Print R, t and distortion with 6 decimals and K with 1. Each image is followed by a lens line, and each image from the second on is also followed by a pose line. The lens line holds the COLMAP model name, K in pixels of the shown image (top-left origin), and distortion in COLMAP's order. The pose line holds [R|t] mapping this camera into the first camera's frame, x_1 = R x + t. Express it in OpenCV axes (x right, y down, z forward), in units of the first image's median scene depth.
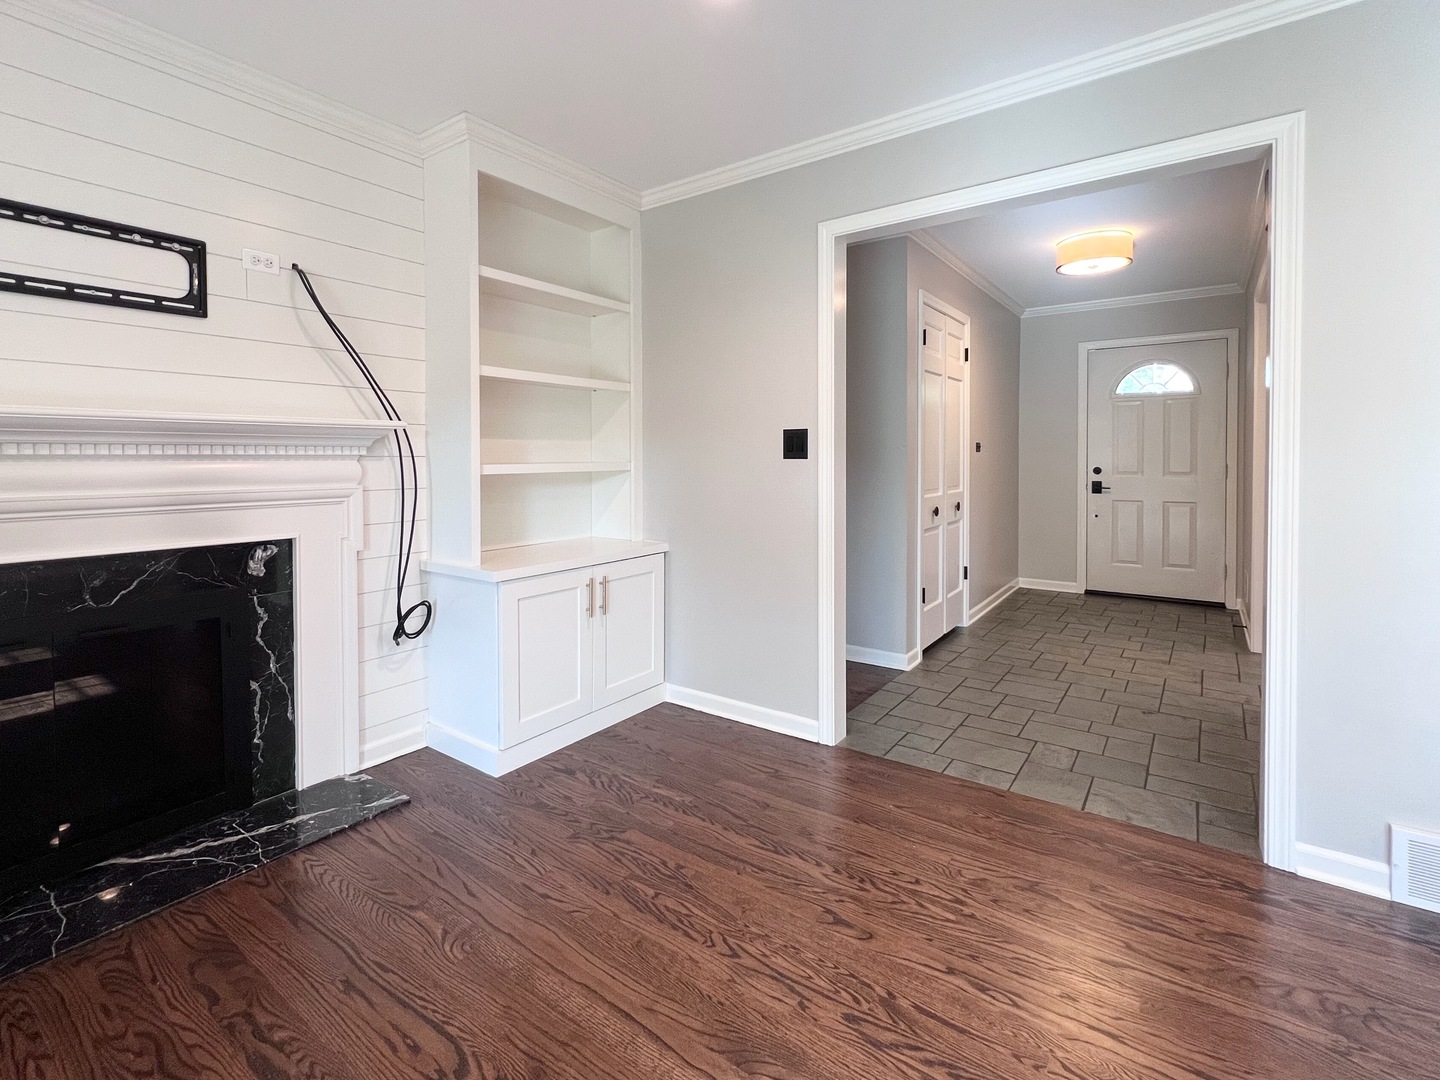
lens RADIAL K [[691.5, 0, 686.7], [0, 691.5, 472.4], [0, 0, 1]] dist [-0.003033, 0.000912]
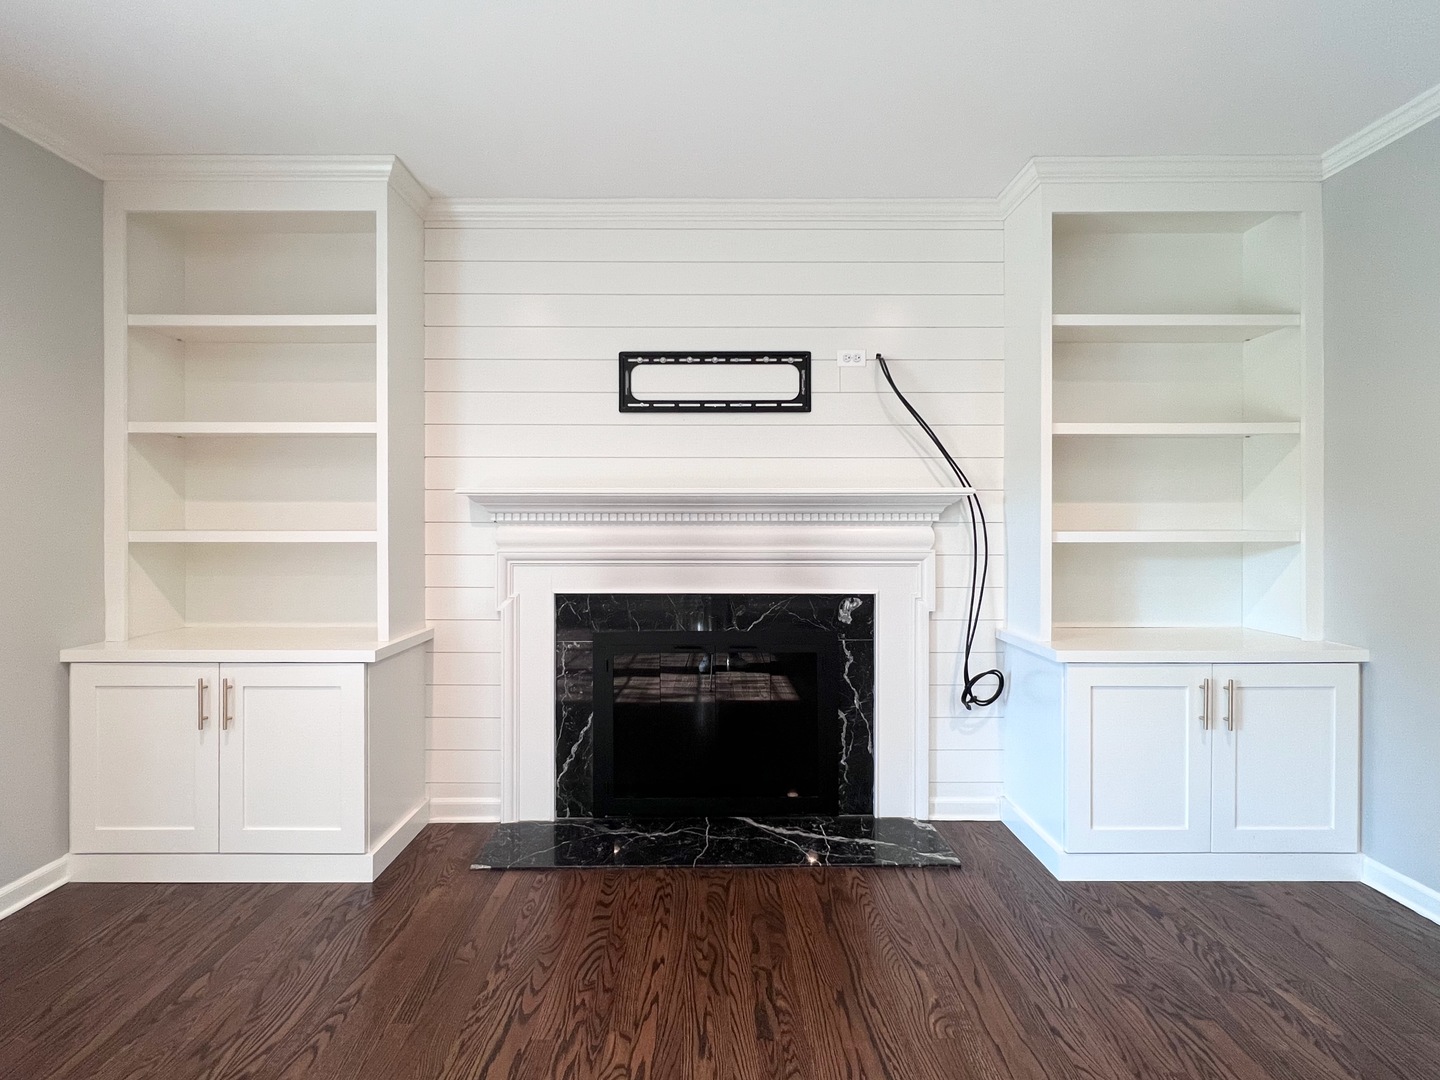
lens RADIAL K [[691.5, 0, 722.0], [0, 691.5, 526.0], [0, 0, 1]] dist [-0.003033, 0.000912]
pose [[0.596953, 0.005023, -0.802260, 0.195084], [-0.019856, 0.999767, -0.008515, -0.002348], [0.802030, 0.021013, 0.596914, 0.114041]]
